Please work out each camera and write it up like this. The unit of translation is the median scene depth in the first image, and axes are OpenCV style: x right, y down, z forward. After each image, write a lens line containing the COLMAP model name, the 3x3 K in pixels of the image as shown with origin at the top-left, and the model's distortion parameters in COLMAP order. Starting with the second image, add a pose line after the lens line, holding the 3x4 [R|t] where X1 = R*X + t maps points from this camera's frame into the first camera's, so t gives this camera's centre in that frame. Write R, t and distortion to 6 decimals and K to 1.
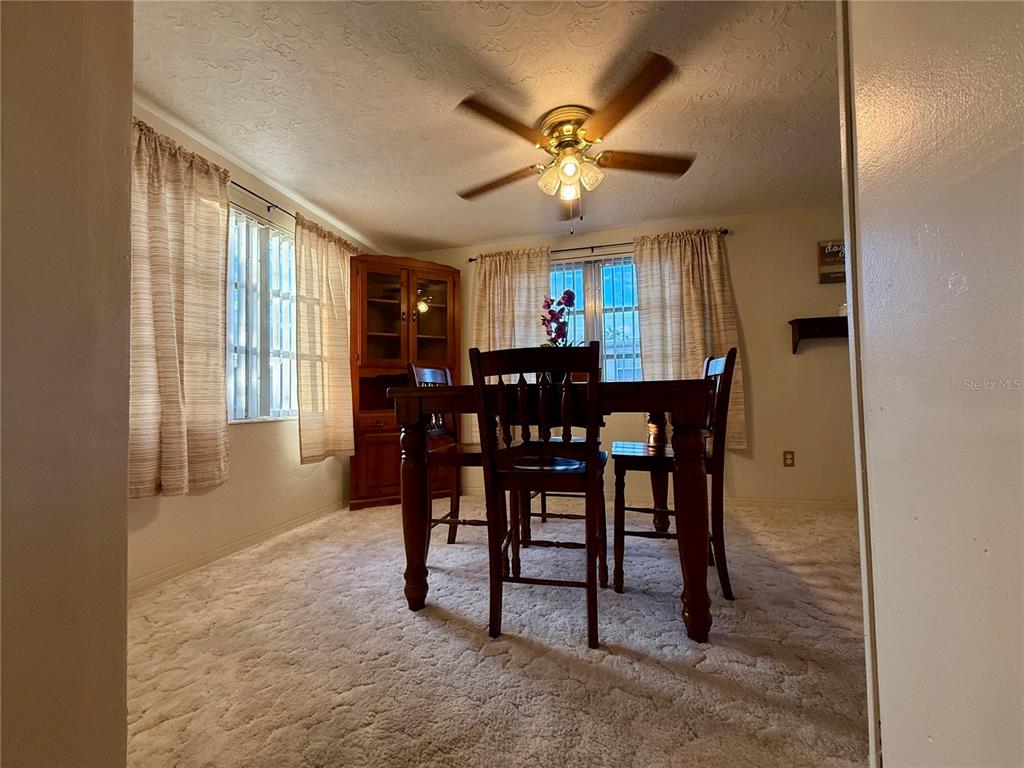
lens RADIAL K [[413.0, 0, 511.4], [0, 413.0, 383.2], [0, 0, 1]] dist [0.009170, 0.000095]
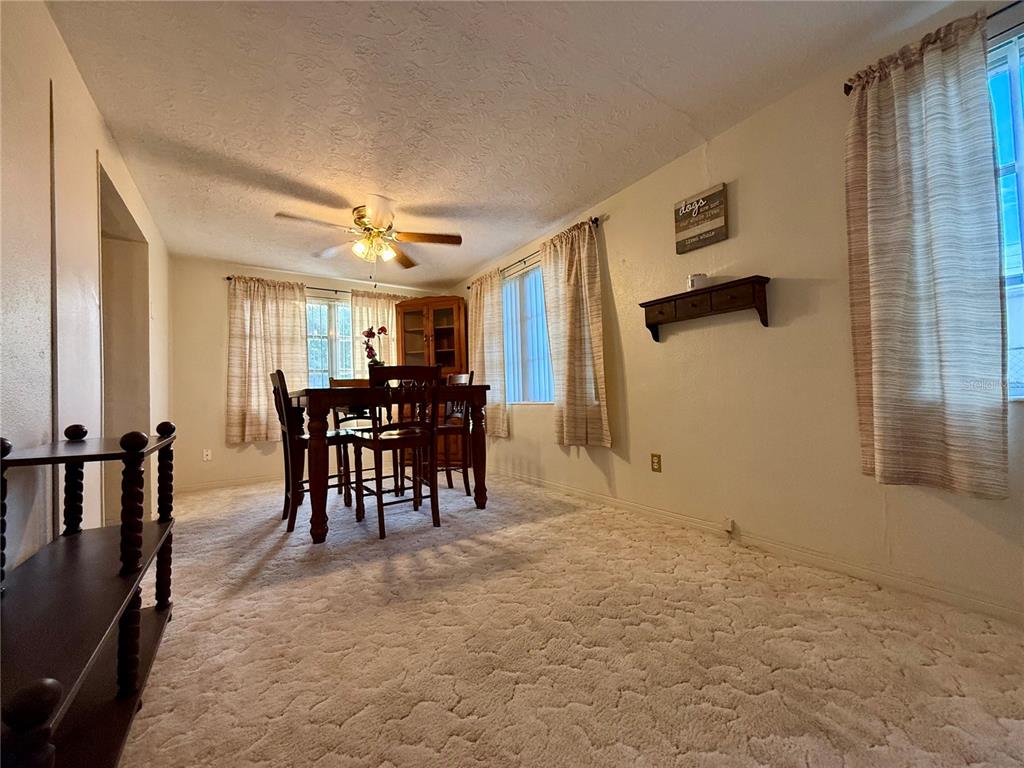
lens RADIAL K [[413.0, 0, 509.2], [0, 413.0, 384.9], [0, 0, 1]] dist [0.009170, 0.000095]
pose [[0.727408, -0.021724, -0.685862, 1.114976], [0.041580, 0.999058, 0.012455, -0.005589], [0.684945, -0.037578, 0.727625, 0.171784]]
